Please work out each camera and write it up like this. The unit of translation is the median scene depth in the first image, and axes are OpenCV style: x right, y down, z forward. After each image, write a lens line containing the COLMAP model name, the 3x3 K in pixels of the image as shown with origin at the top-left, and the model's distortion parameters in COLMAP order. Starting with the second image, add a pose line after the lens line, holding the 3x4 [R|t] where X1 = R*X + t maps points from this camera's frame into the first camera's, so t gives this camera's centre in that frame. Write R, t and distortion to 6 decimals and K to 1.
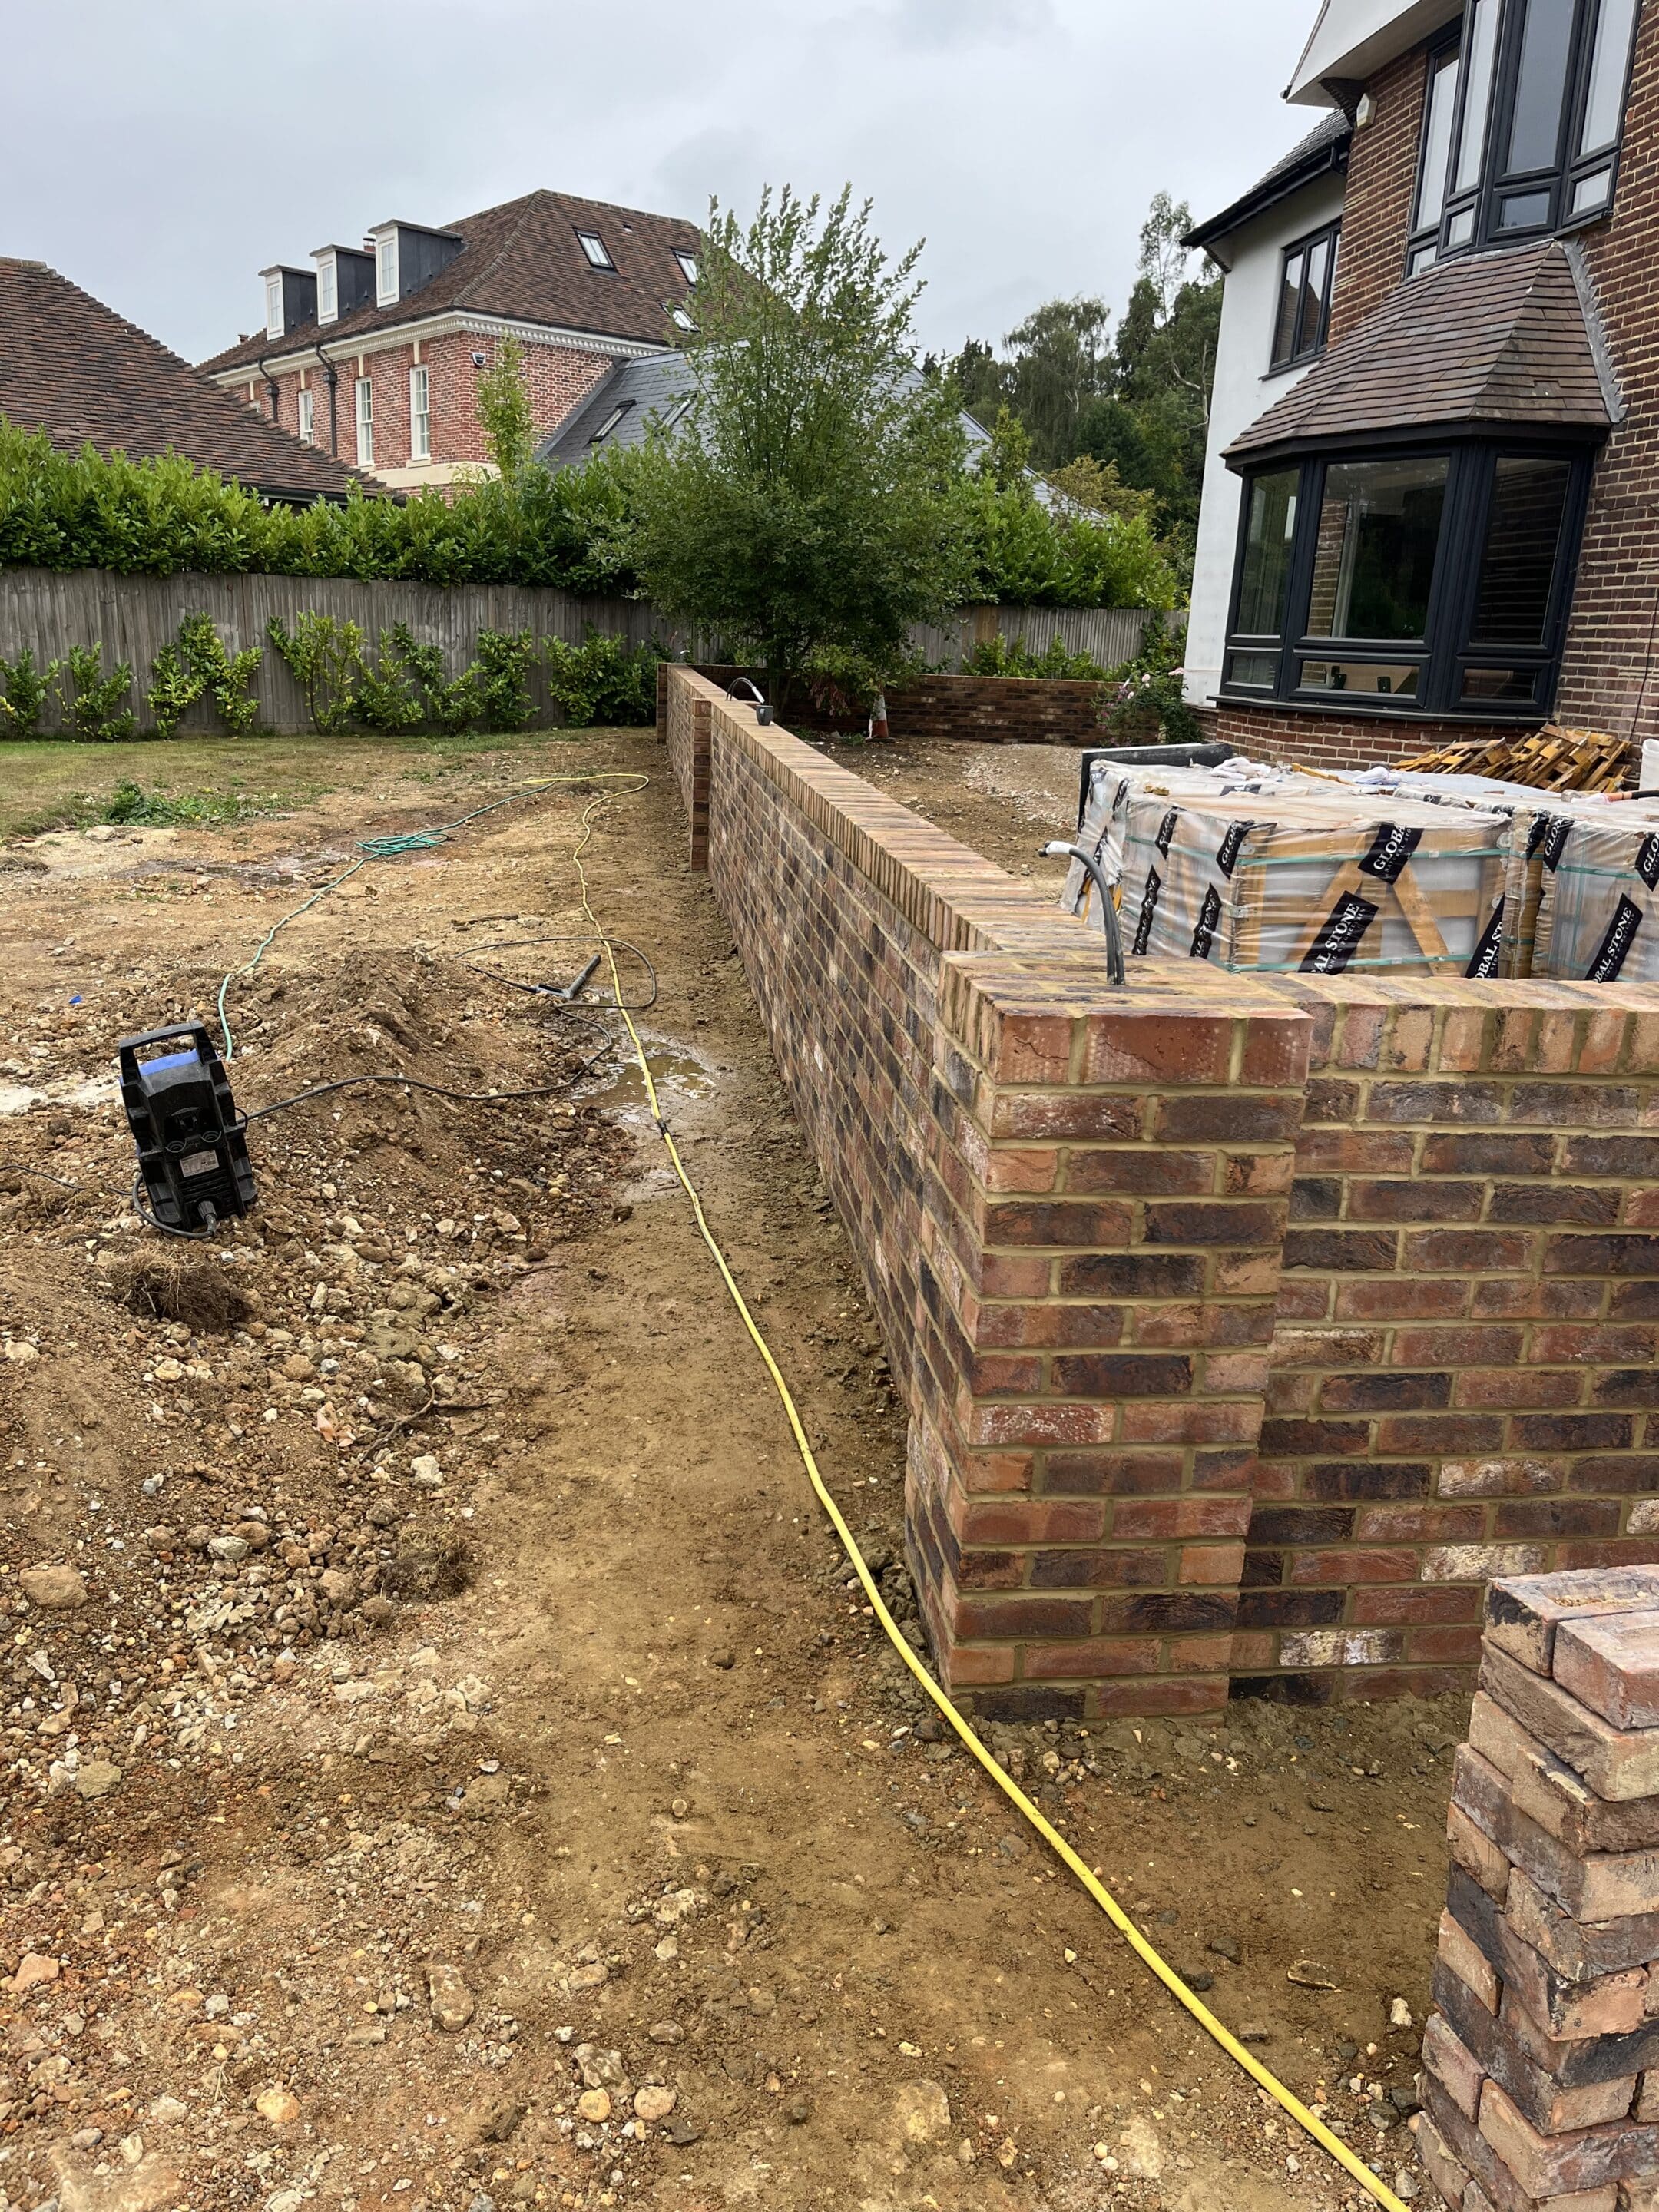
lens RADIAL K [[1604.4, 0, 823.1], [0, 1604.4, 1090.2], [0, 0, 1]] dist [0.175659, -0.200048]
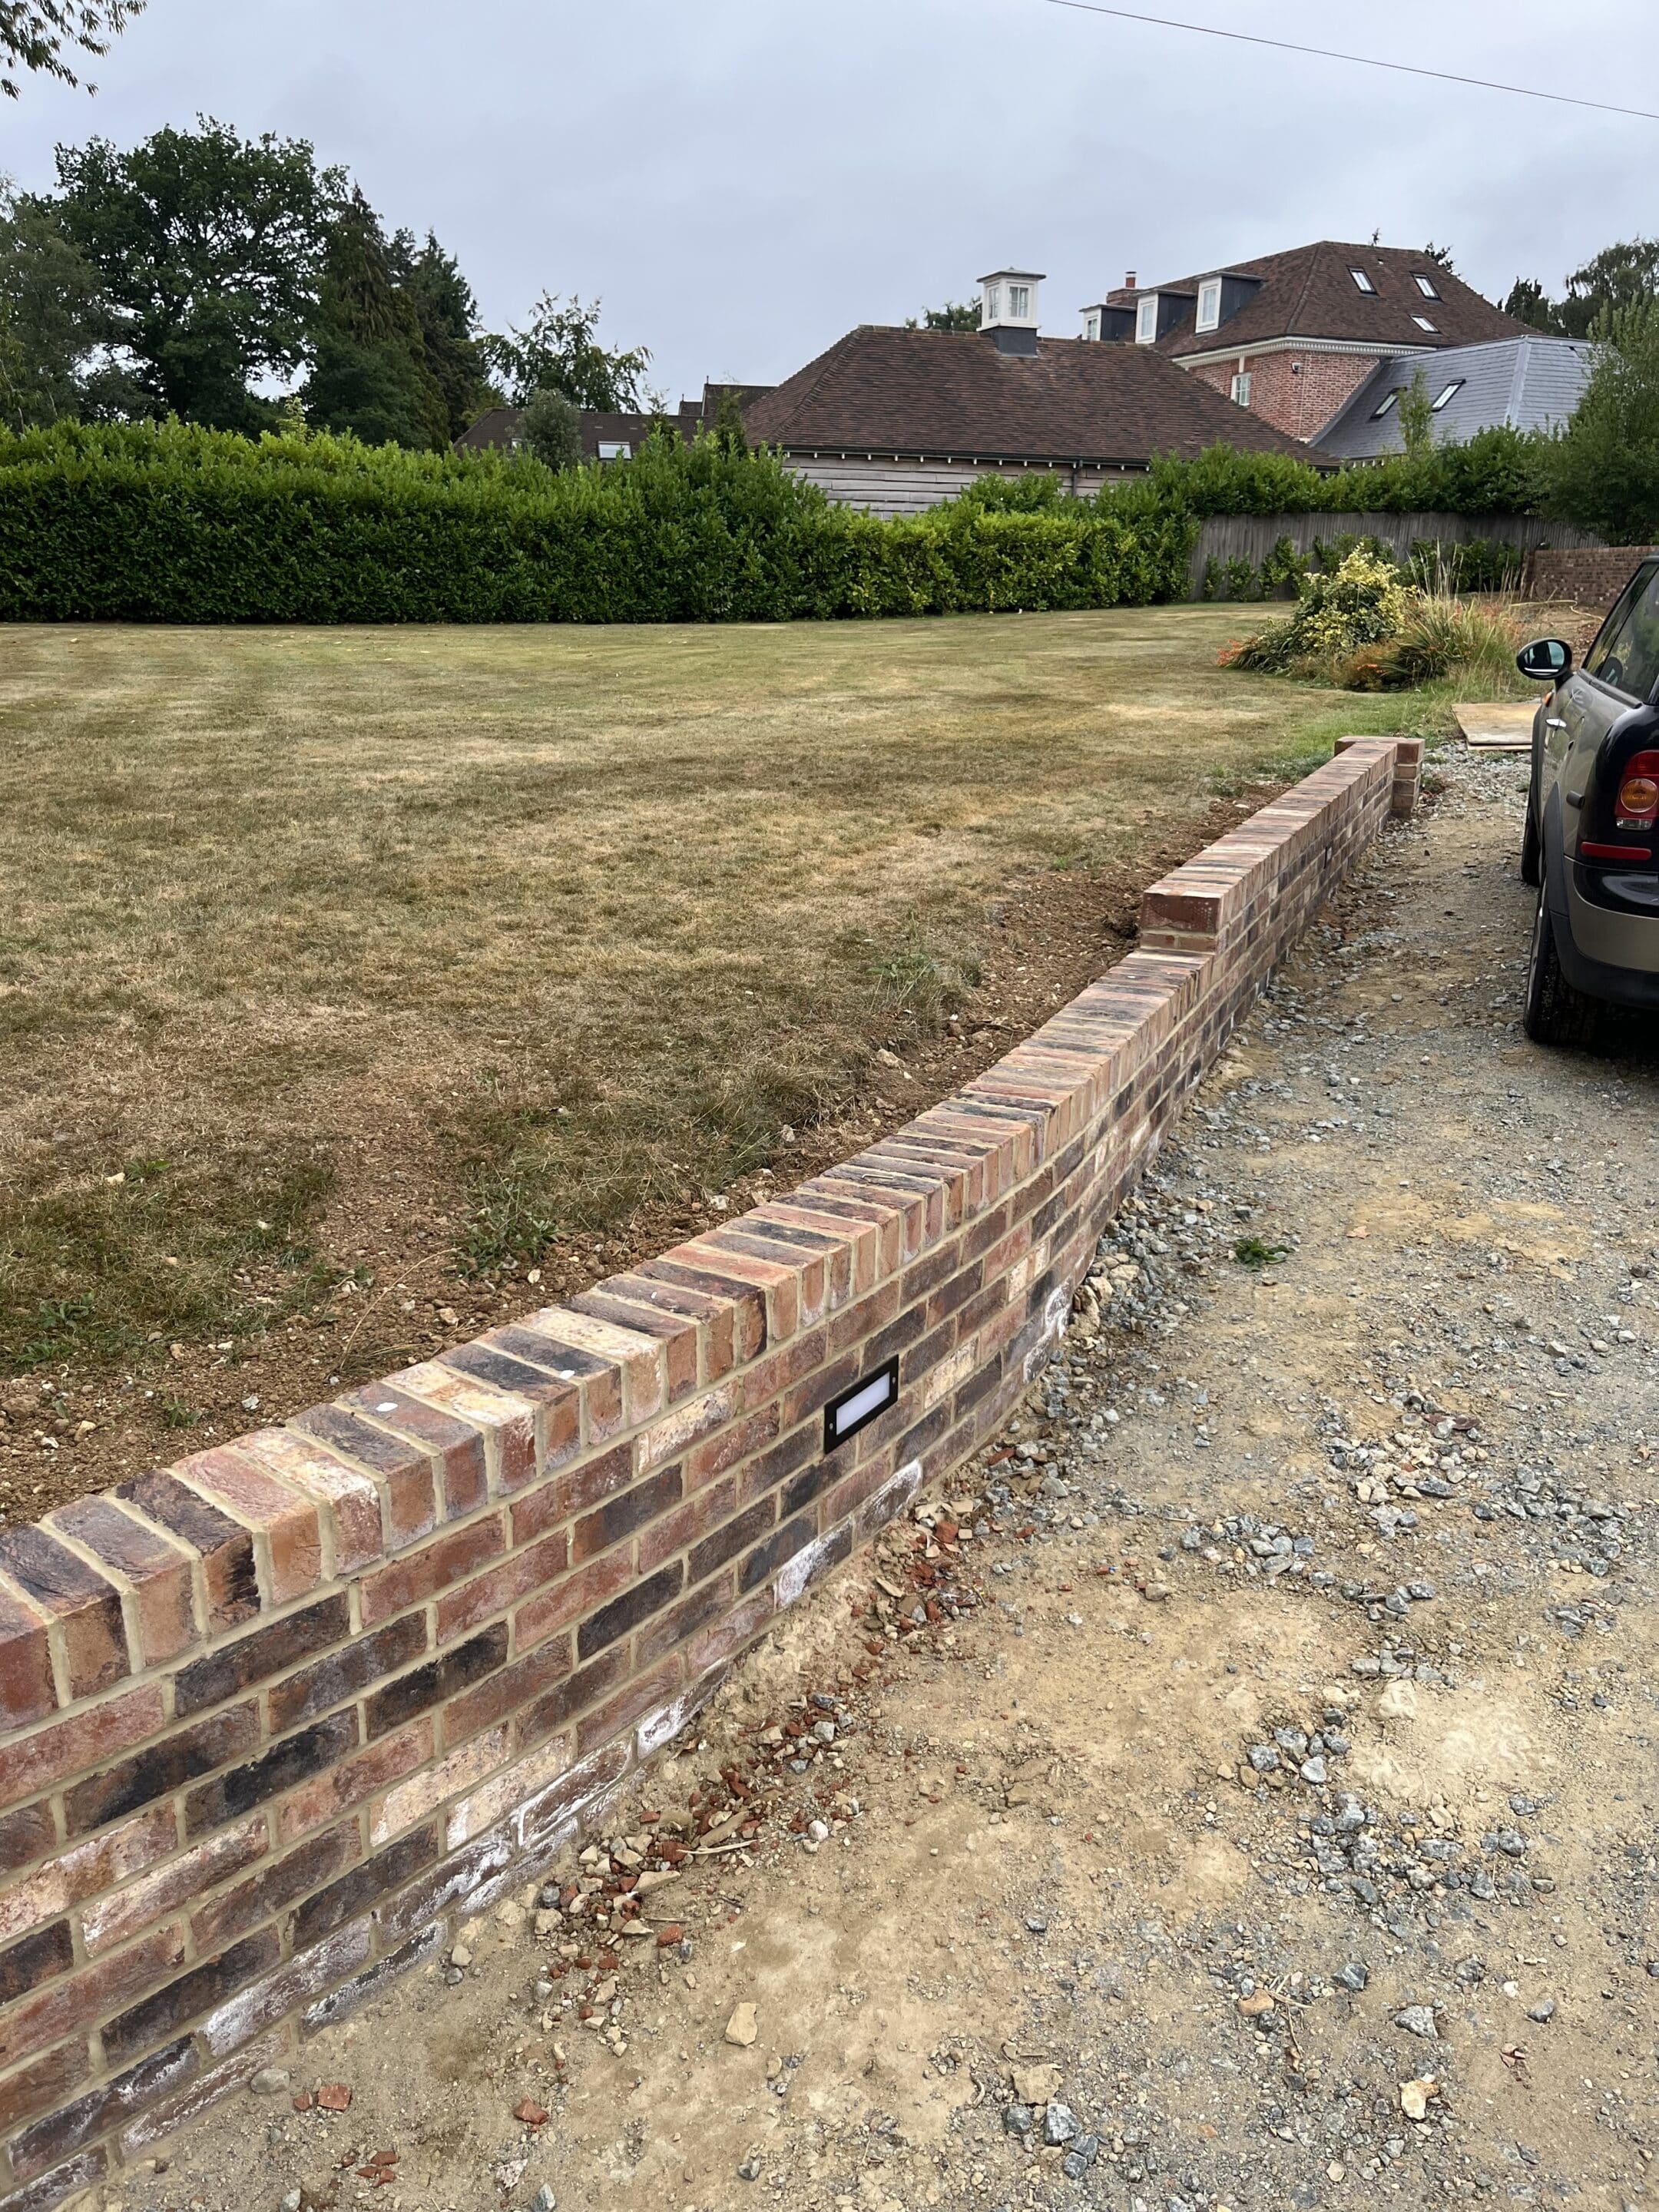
lens RADIAL K [[1604.4, 0, 823.1], [0, 1604.4, 1090.2], [0, 0, 1]] dist [0.175659, -0.200048]
pose [[0.969149, 0.054596, -0.240353, -0.211261], [-0.048158, 0.998308, 0.032583, 0.168152], [0.241725, -0.020003, 0.970139, -0.527222]]
